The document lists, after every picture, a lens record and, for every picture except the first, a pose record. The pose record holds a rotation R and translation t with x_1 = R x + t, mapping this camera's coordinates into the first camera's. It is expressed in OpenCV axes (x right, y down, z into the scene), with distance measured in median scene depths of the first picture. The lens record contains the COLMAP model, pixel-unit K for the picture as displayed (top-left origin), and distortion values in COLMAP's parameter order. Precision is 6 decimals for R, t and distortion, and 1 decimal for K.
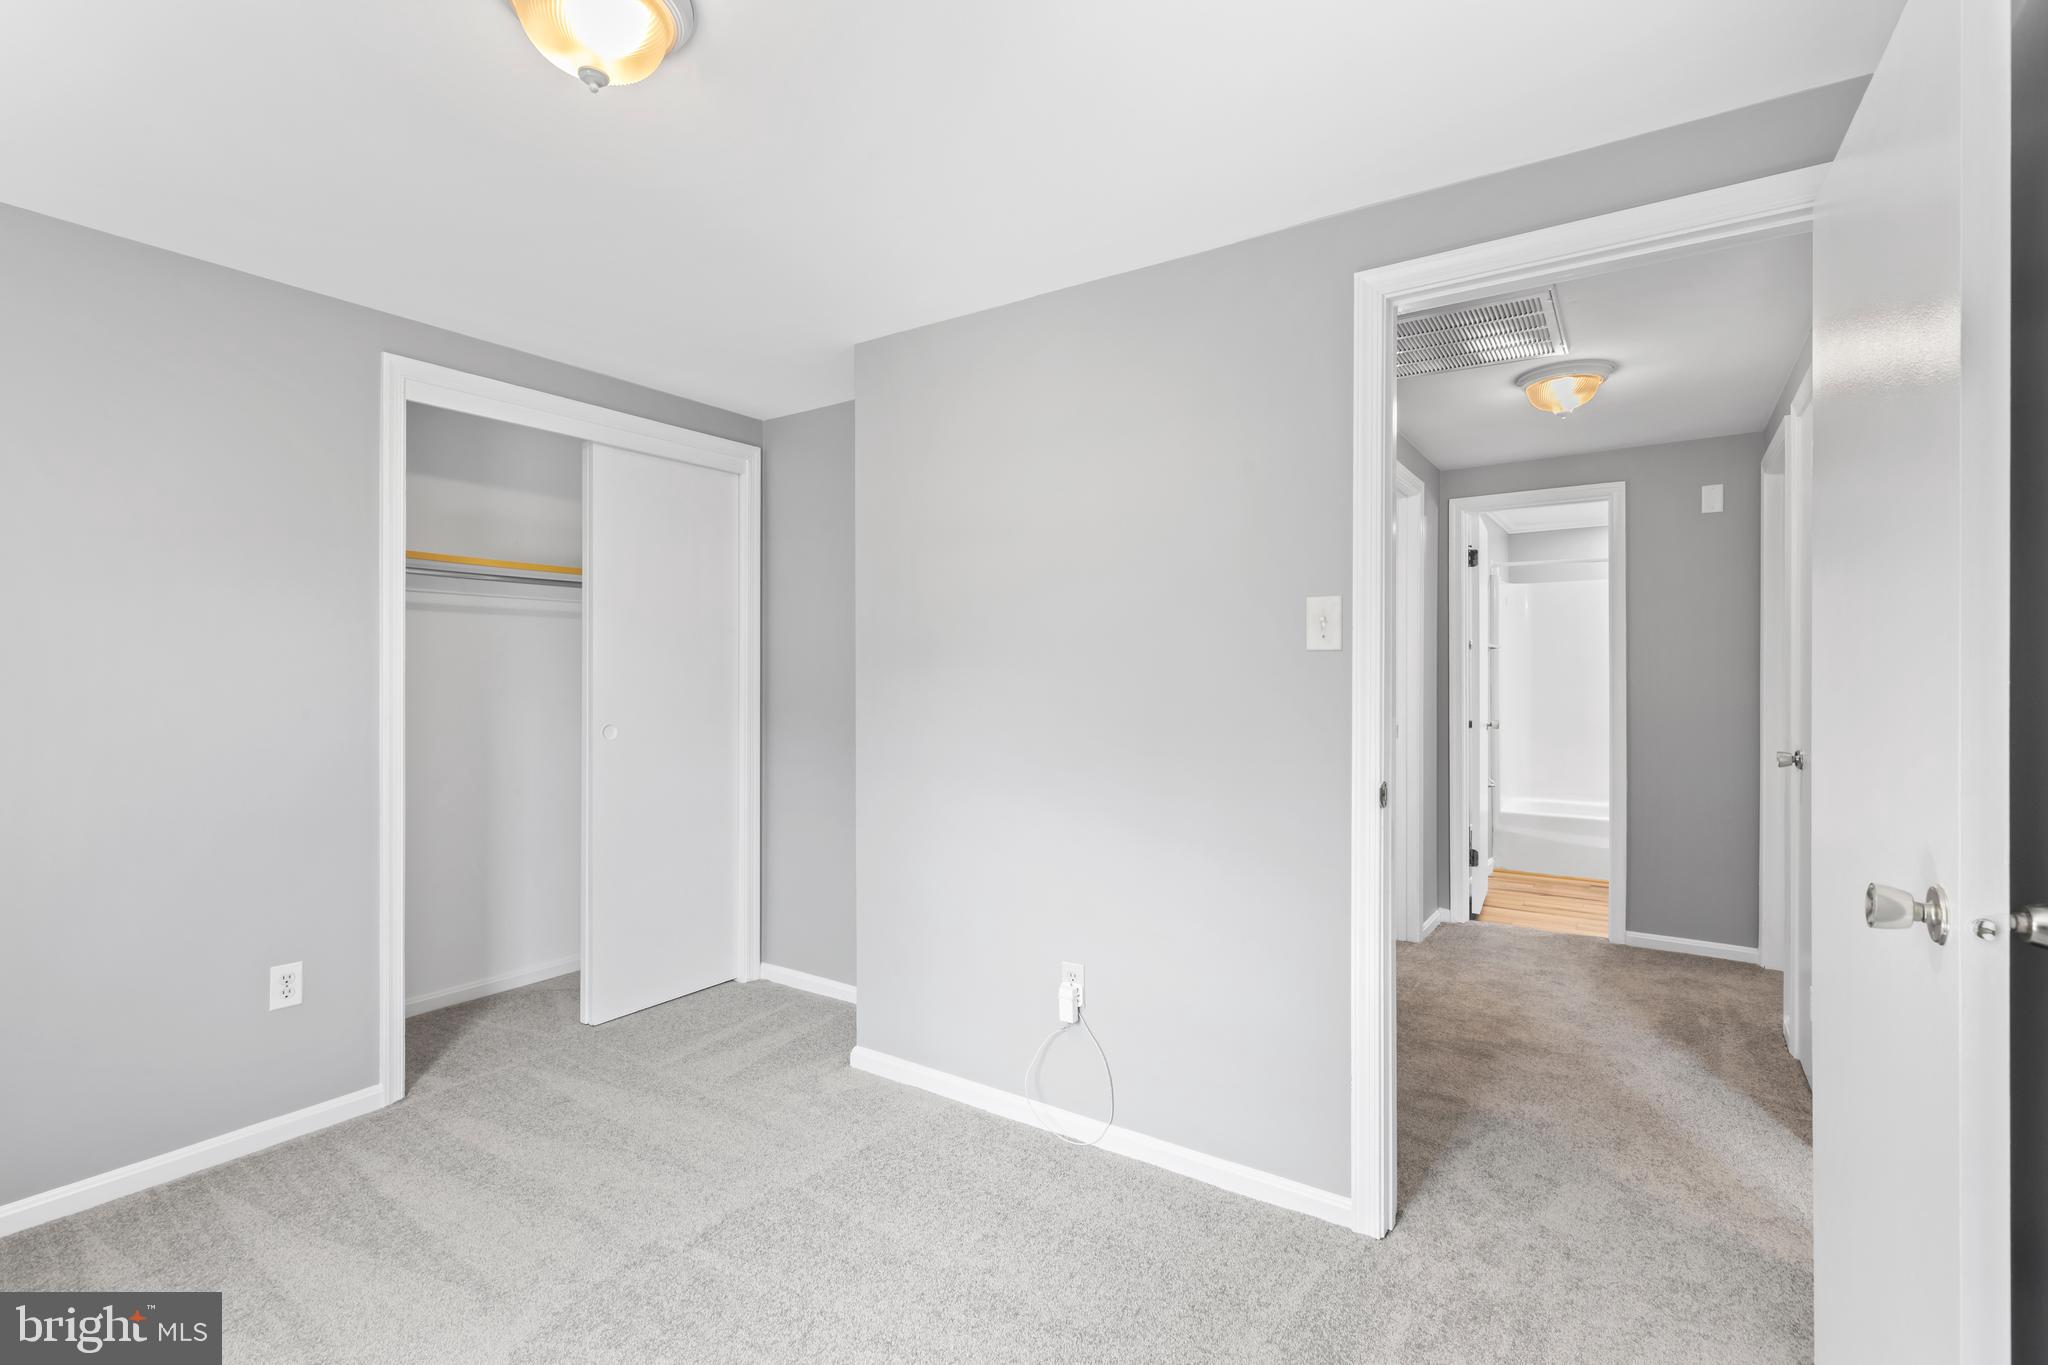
lens RADIAL K [[909.5, 0, 1025.3], [0, 909.5, 676.4], [0, 0, 1]] dist [0.002022, 0.000006]
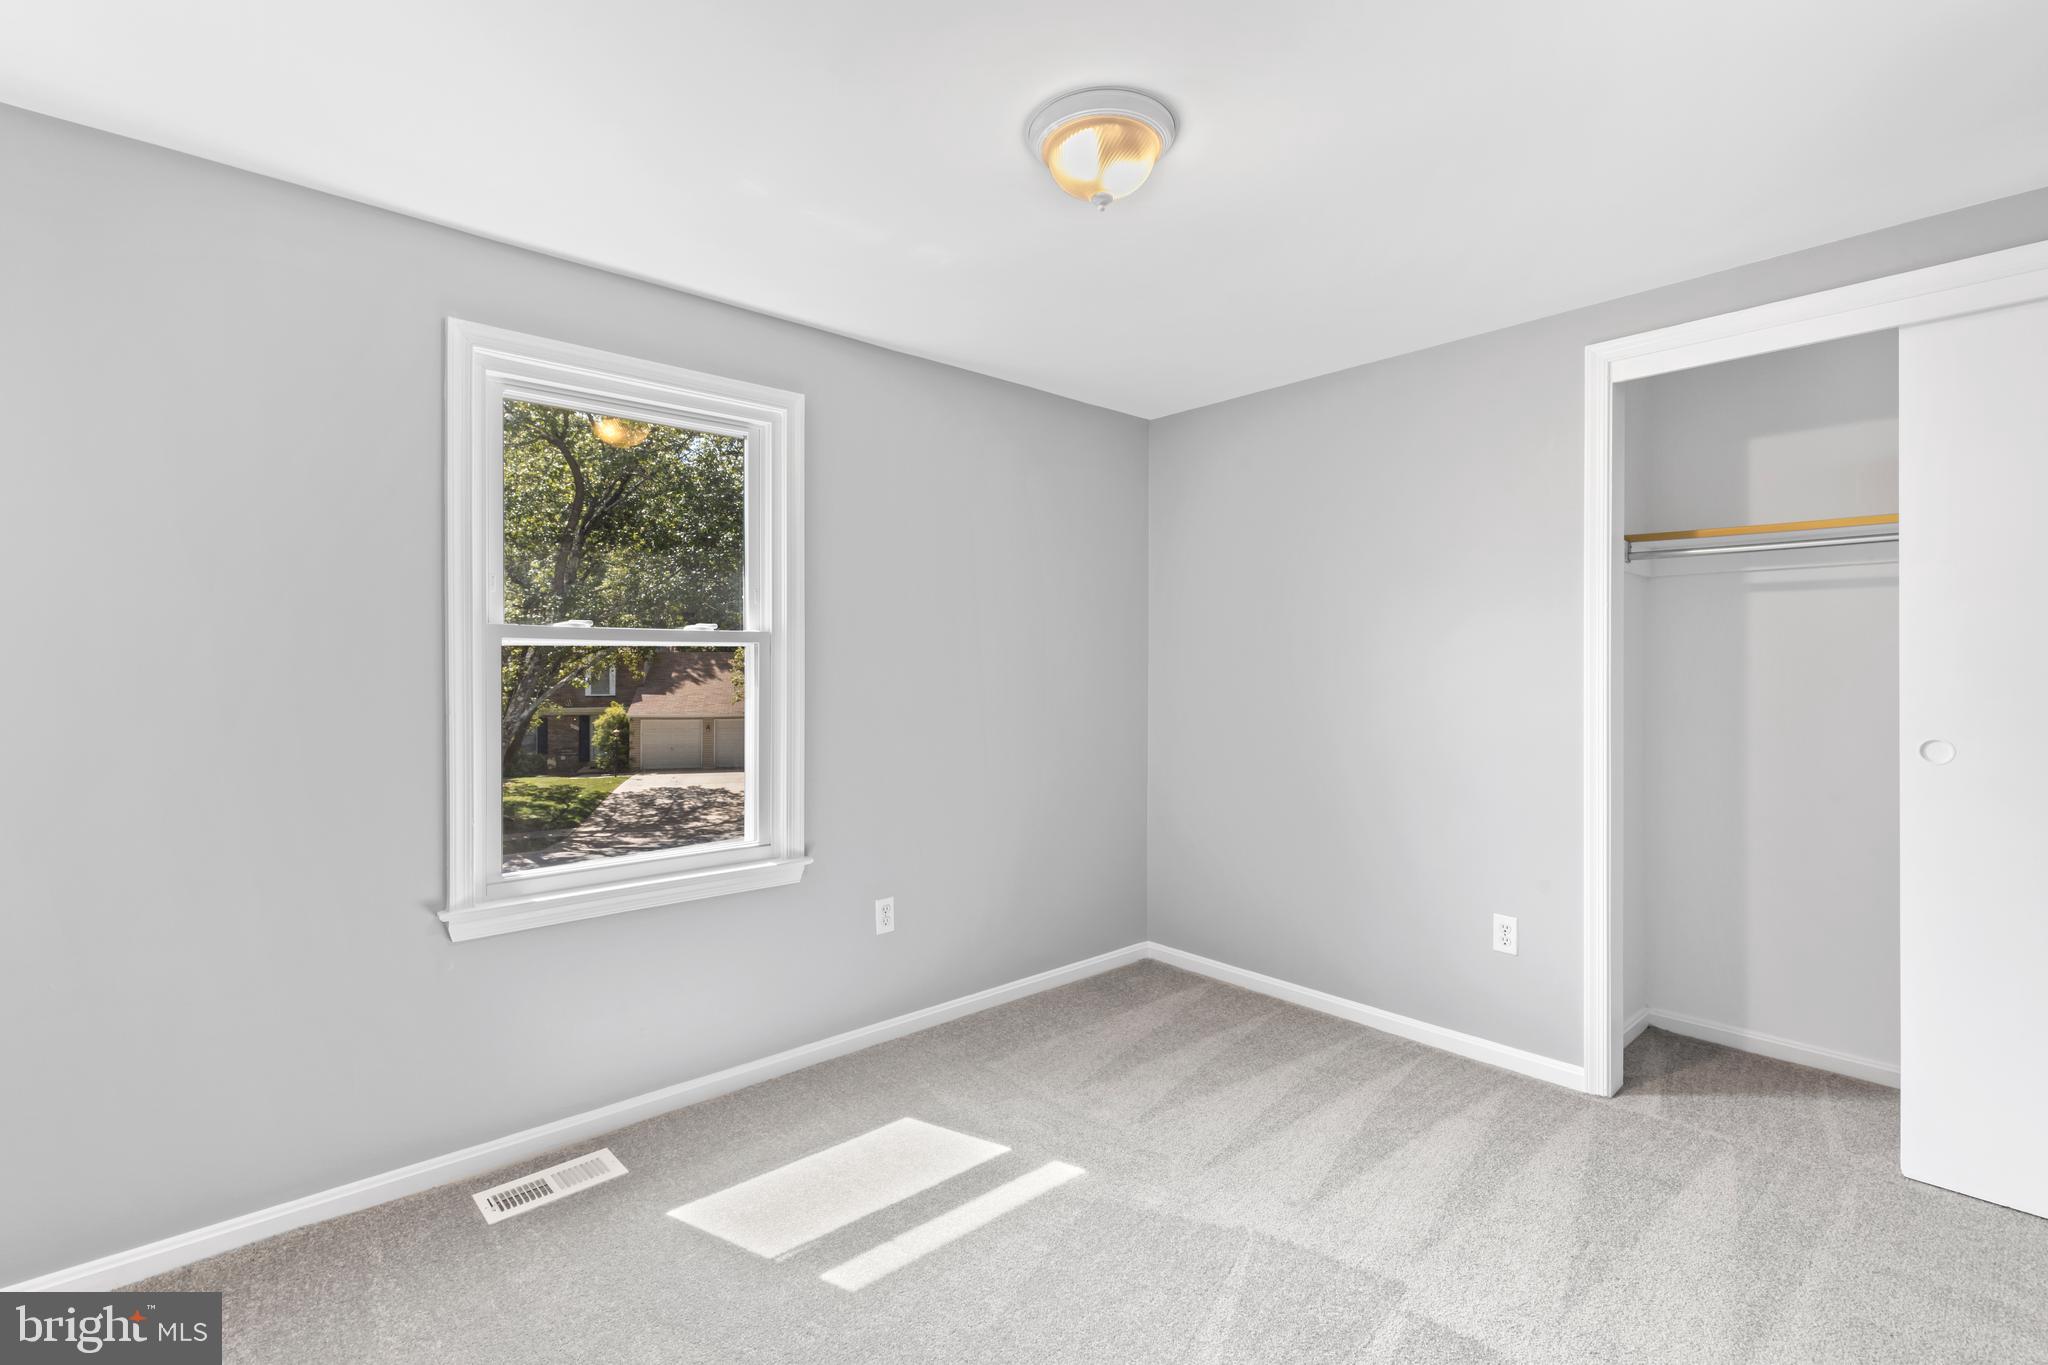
lens RADIAL K [[909.5, 0, 1029.9], [0, 909.5, 680.1], [0, 0, 1]] dist [0.002022, 0.000006]
pose [[-0.215529, 0.011329, -0.976432, 0.408387], [-0.007721, 0.999882, 0.013305, 0.005594], [0.976467, 0.010407, -0.215416, 0.605018]]
